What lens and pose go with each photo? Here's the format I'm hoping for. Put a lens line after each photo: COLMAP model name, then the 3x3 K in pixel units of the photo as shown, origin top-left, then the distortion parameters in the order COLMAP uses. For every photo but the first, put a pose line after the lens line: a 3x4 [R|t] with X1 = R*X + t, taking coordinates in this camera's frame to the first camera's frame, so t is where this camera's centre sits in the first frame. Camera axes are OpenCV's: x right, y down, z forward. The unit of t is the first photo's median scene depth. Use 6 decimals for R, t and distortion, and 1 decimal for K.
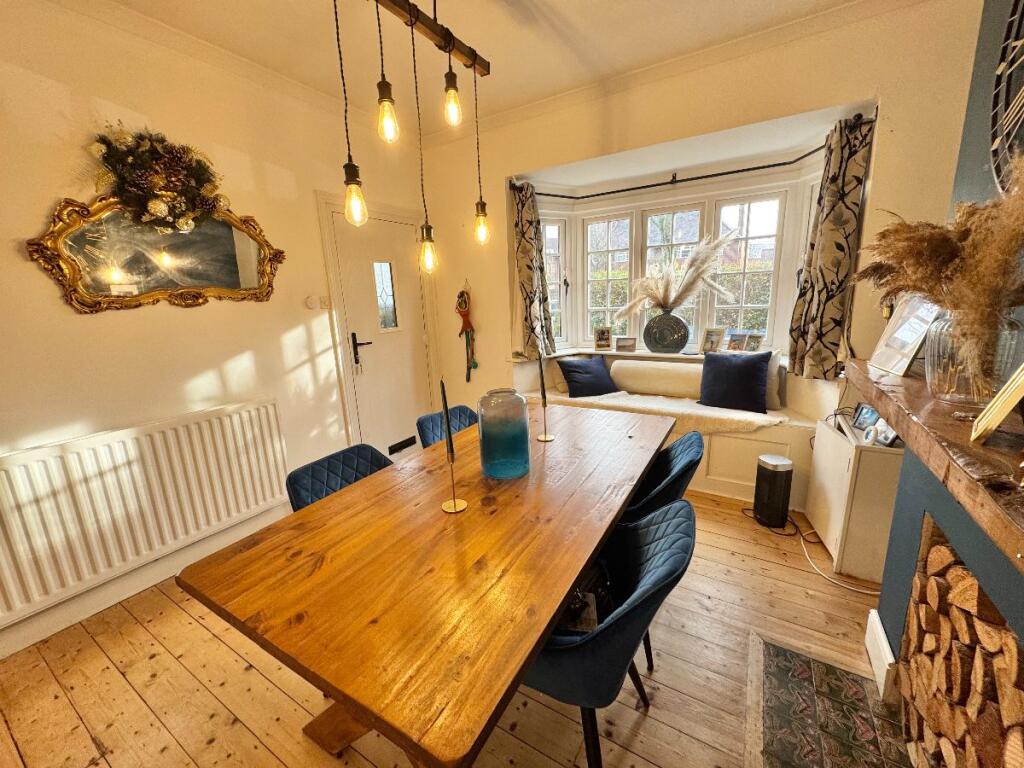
lens RADIAL K [[407.5, 0, 512.0], [0, 407.5, 384.0], [0, 0, 1]] dist [0.000141, 0.000068]
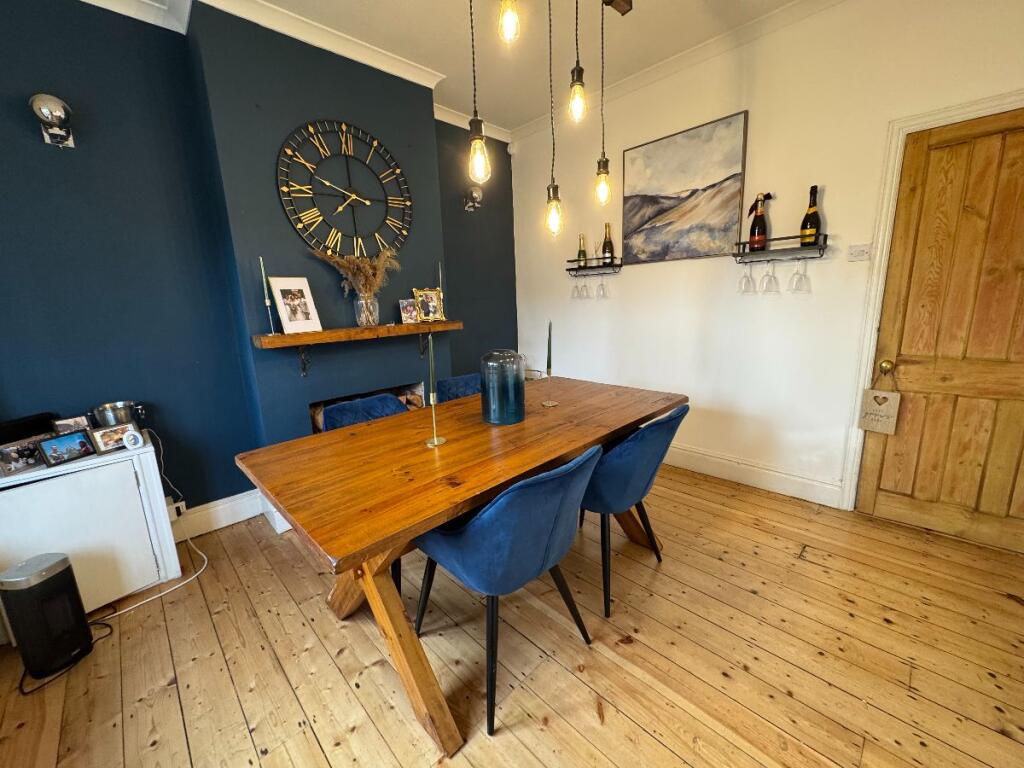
lens RADIAL K [[407.5, 0, 512.0], [0, 407.5, 384.0], [0, 0, 1]] dist [0.000141, 0.000068]
pose [[-0.965740, 0.025703, 0.258234, -0.161445], [0.129034, 0.910919, 0.391889, -0.159386], [-0.225158, 0.411783, -0.883028, 0.955922]]
